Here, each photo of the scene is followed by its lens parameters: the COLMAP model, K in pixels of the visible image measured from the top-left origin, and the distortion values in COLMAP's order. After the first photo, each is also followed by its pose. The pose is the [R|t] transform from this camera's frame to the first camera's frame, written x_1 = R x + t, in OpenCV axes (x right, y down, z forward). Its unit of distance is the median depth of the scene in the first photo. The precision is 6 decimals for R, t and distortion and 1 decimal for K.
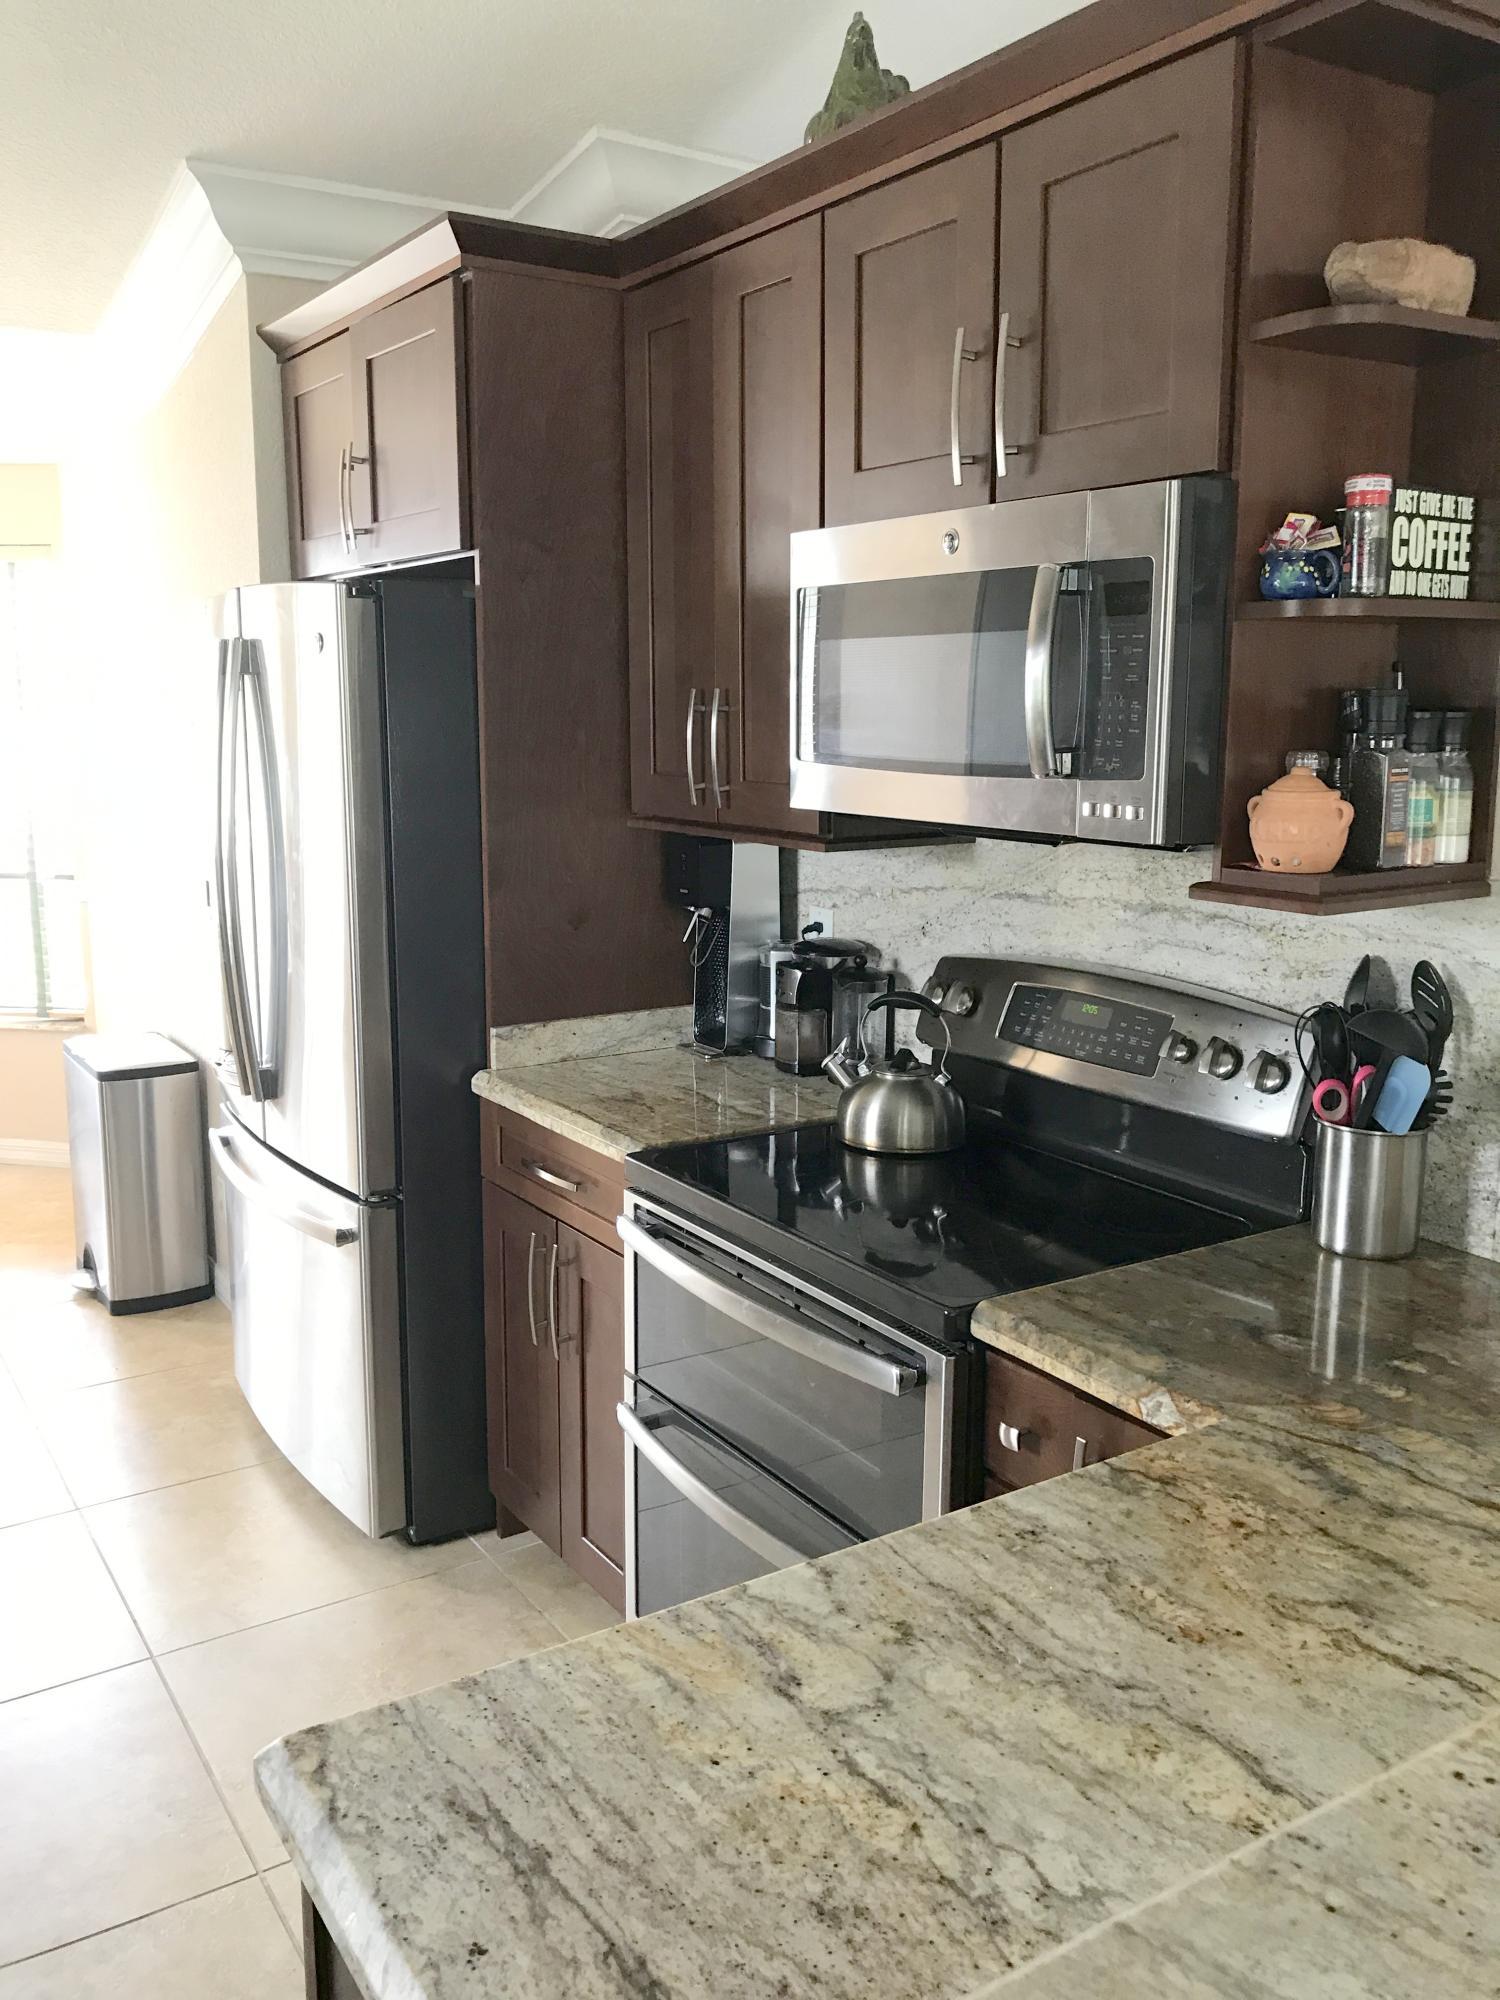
lens RADIAL K [[1650.9, 0, 758.8], [0, 1650.9, 1004.6], [0, 0, 1]] dist [0.032578, -0.049506]
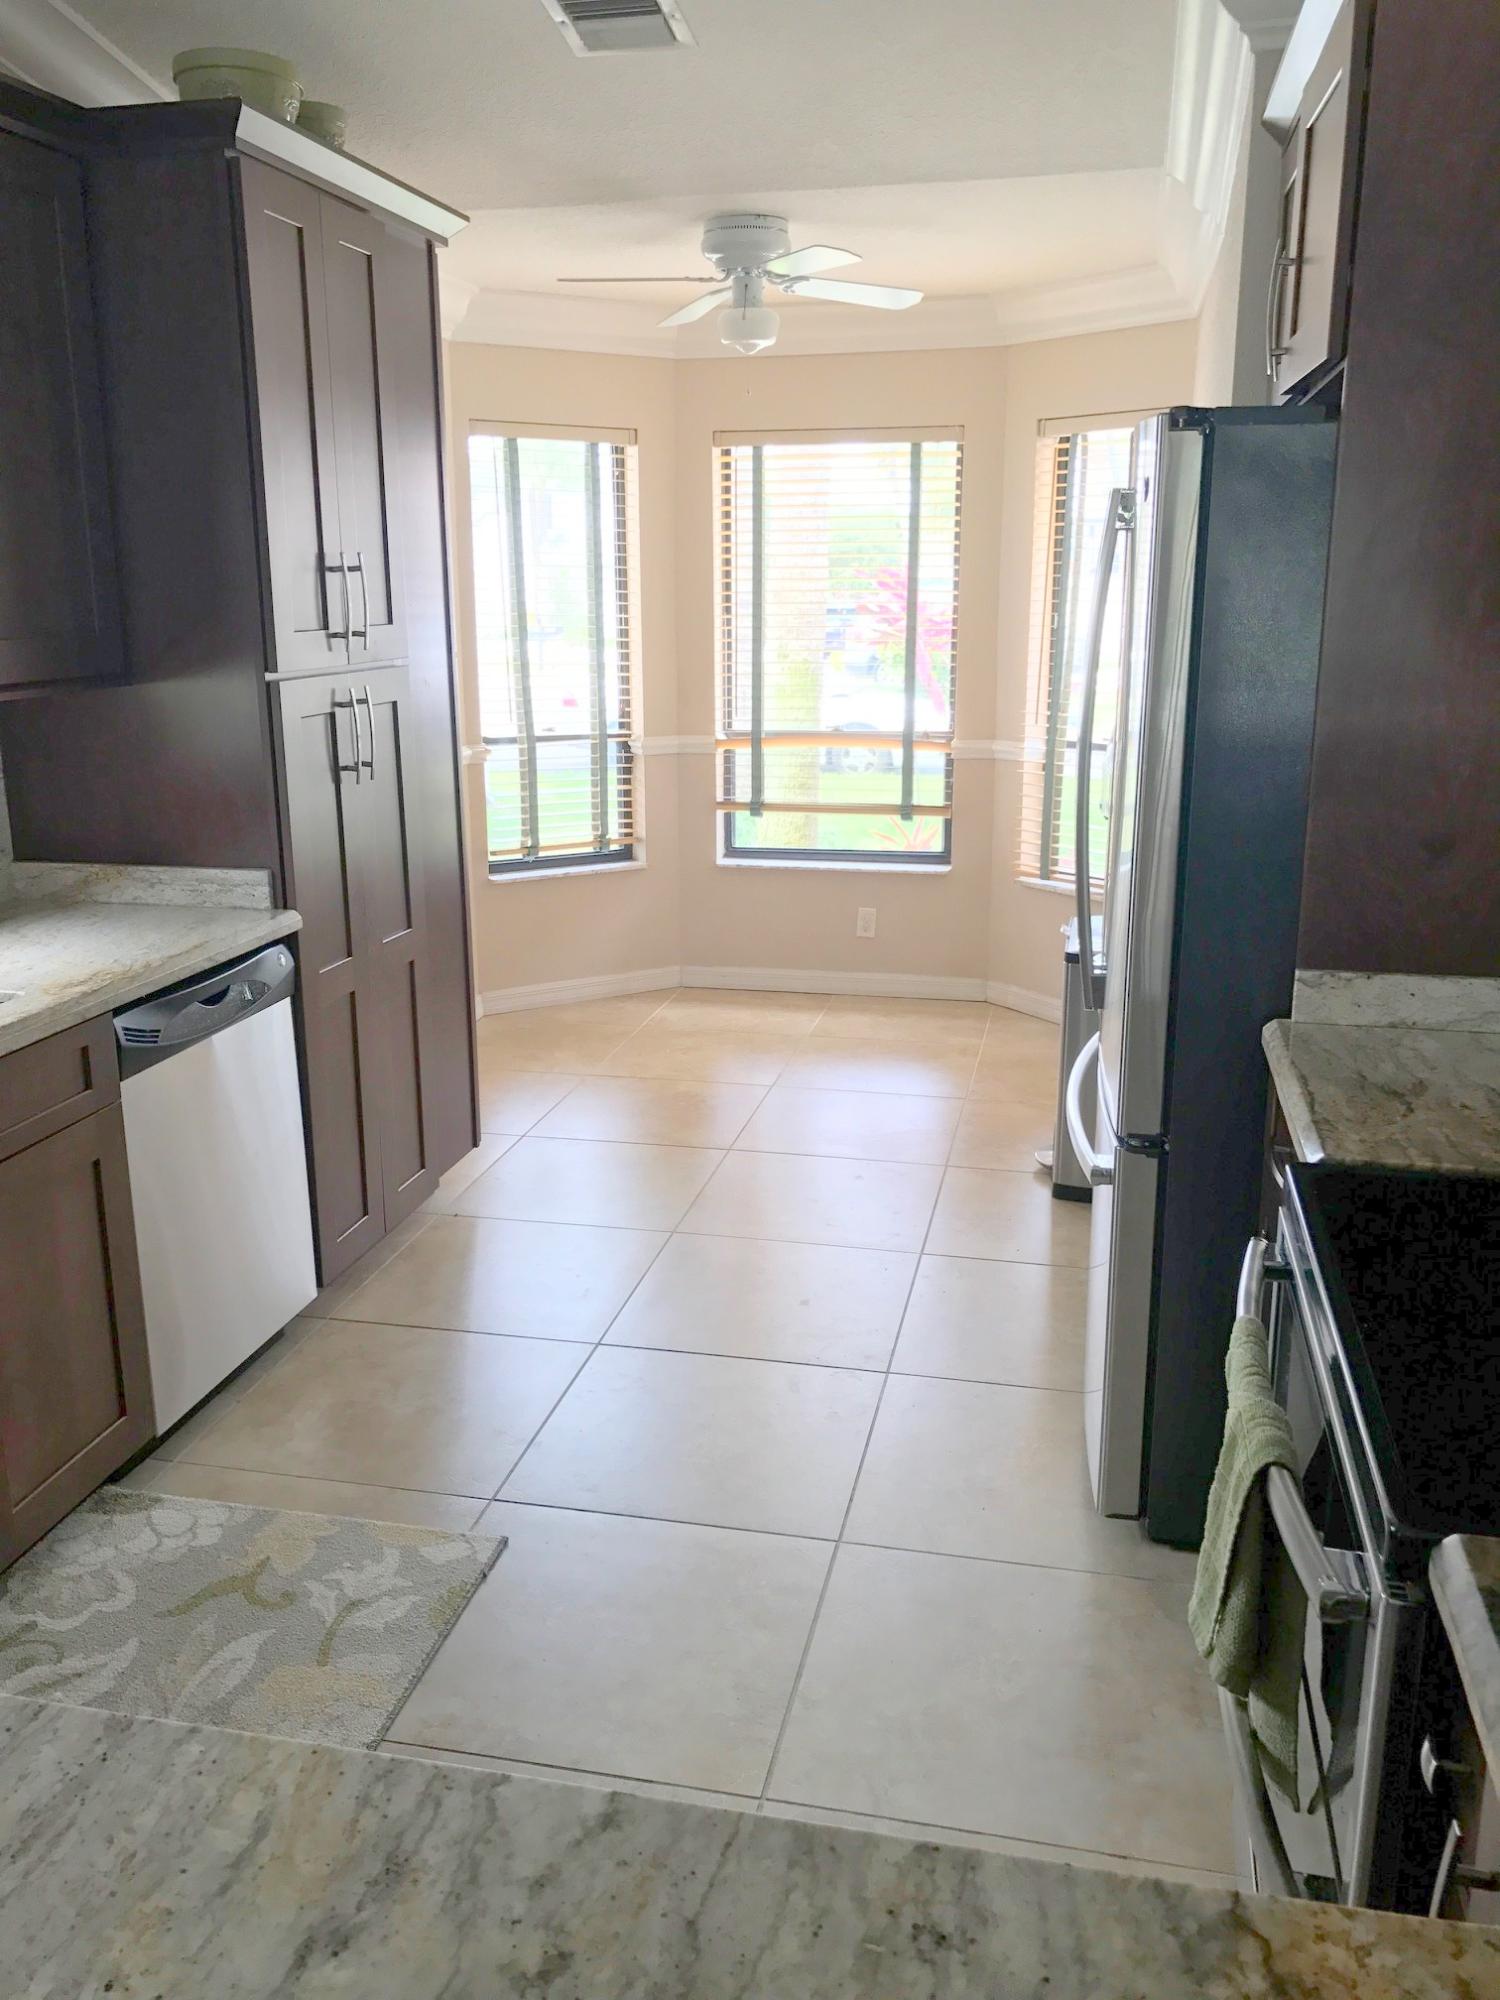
lens RADIAL K [[1650.9, 0, 734.6], [0, 1650.9, 1009.4], [0, 0, 1]] dist [0.032578, -0.049506]
pose [[0.702051, 0.179847, -0.689043, 0.242046], [-0.129968, 0.983692, 0.124332, -0.037018], [0.700166, 0.002266, 0.713976, 0.276208]]
